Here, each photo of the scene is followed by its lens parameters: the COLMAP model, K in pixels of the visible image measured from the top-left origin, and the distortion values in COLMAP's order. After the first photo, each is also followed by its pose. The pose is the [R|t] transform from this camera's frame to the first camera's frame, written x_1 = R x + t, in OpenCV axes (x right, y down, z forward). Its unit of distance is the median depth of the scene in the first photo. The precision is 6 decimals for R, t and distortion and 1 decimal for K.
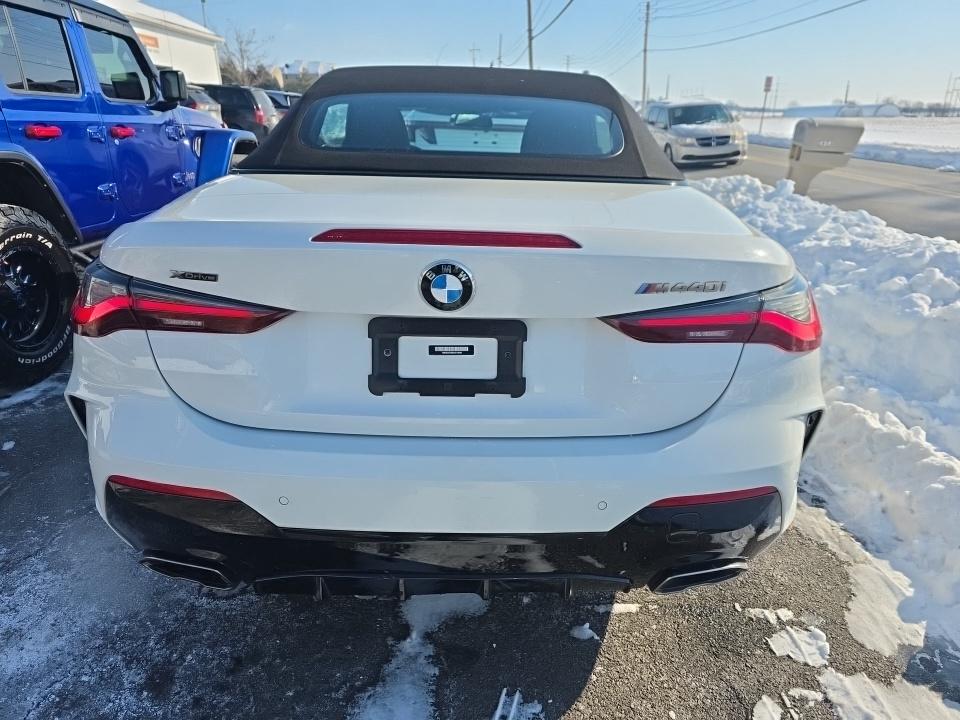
lens RADIAL K [[651.7, 0, 487.6], [0, 651.7, 361.2], [0, 0, 1]] dist [0.039277, -0.034373]
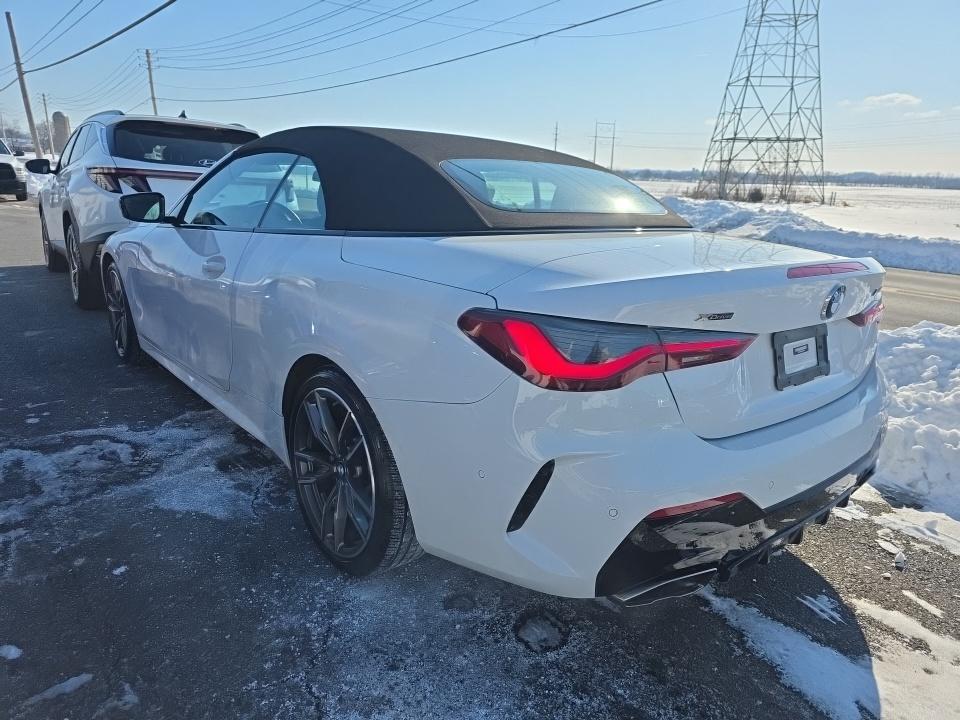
lens RADIAL K [[651.7, 0, 487.2], [0, 651.7, 359.0], [0, 0, 1]] dist [0.039277, -0.034373]
pose [[0.768290, -0.152398, 0.621696, -1.126162], [0.198362, 0.980117, -0.004876, -0.096389], [-0.608591, 0.127067, 0.783244, 0.237651]]
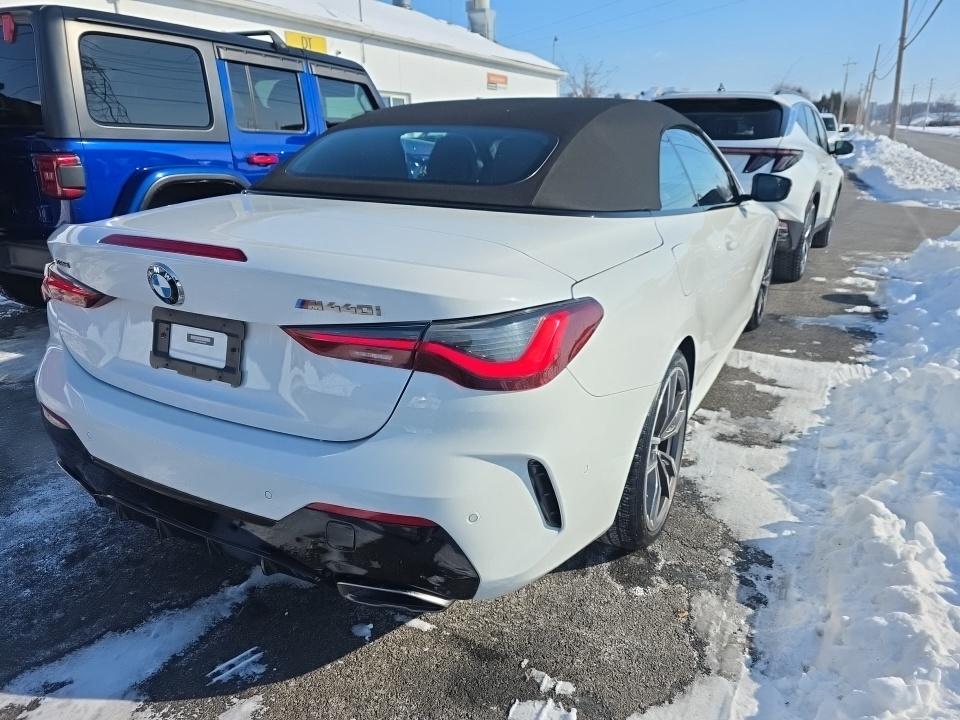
lens RADIAL K [[651.7, 0, 485.0], [0, 651.7, 363.8], [0, 0, 1]] dist [0.039277, -0.034373]
pose [[0.878145, 0.140657, -0.457248, 0.749796], [-0.154349, 0.987988, 0.007495, -0.048894], [0.452810, 0.063994, 0.889307, 0.124780]]
